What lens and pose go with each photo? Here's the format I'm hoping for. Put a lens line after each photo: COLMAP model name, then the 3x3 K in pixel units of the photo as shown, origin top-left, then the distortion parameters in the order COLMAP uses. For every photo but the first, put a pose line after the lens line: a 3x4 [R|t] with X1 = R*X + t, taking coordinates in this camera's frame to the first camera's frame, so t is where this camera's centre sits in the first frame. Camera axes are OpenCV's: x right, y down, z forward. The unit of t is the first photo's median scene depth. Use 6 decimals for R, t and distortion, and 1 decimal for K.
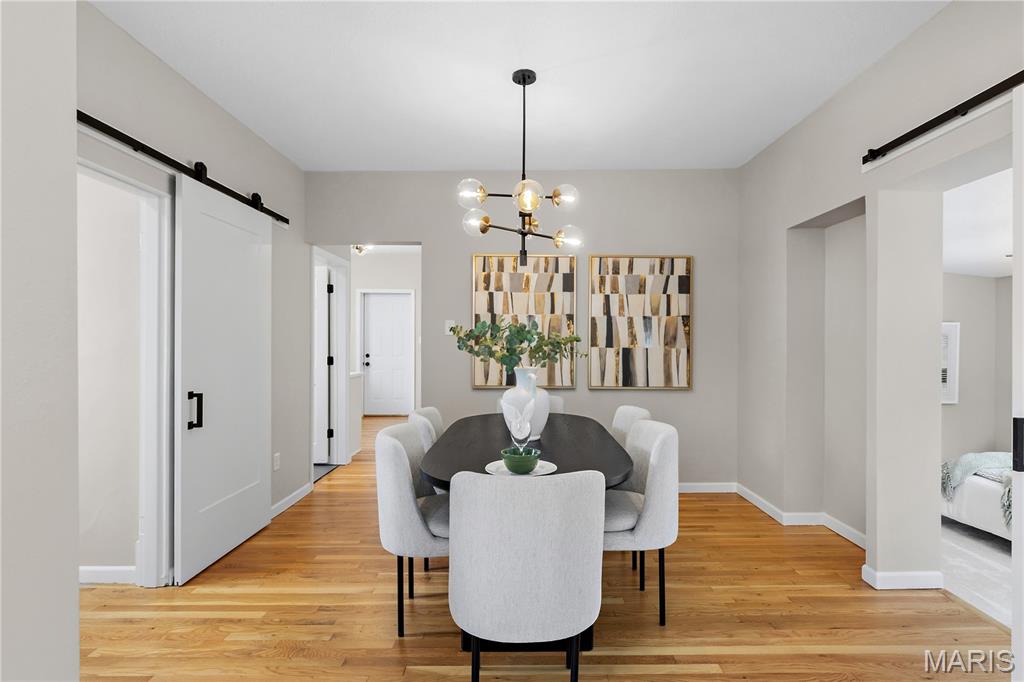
lens RADIAL K [[520.3, 0, 513.6], [0, 520.3, 336.1], [0, 0, 1]] dist [0.016184, 0.001521]
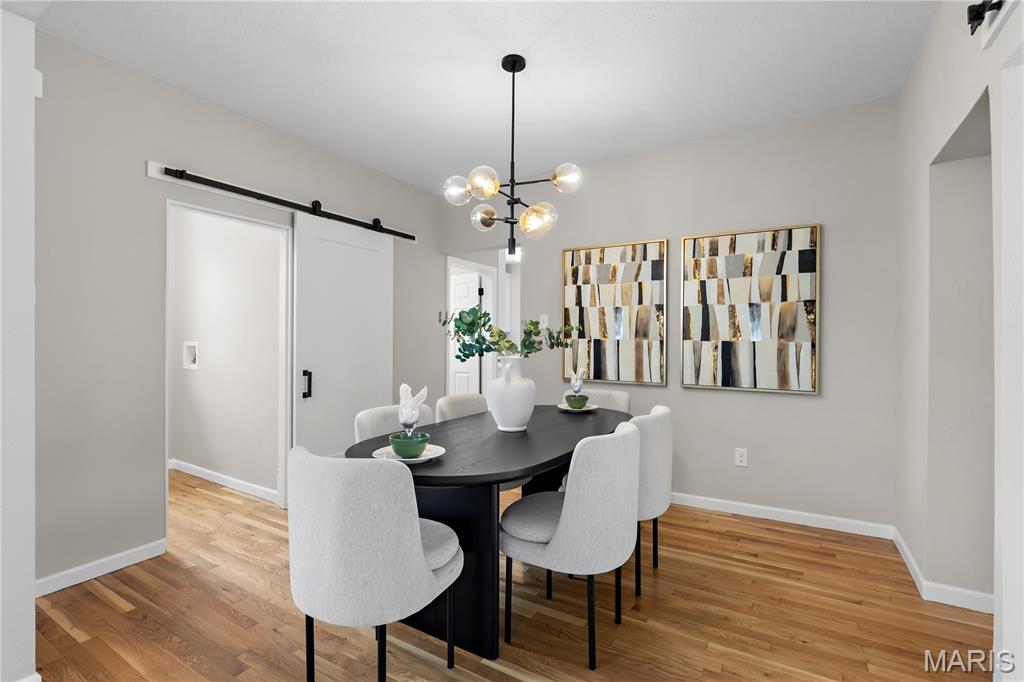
lens RADIAL K [[469.3, 0, 513.6], [0, 469.3, 335.6], [0, 0, 1]] dist [0.011786, -0.001391]
pose [[0.852673, -0.005039, -0.522421, 0.322328], [0.003299, 0.999985, -0.004261, 0.015516], [0.522435, 0.001910, 0.852677, 0.161301]]
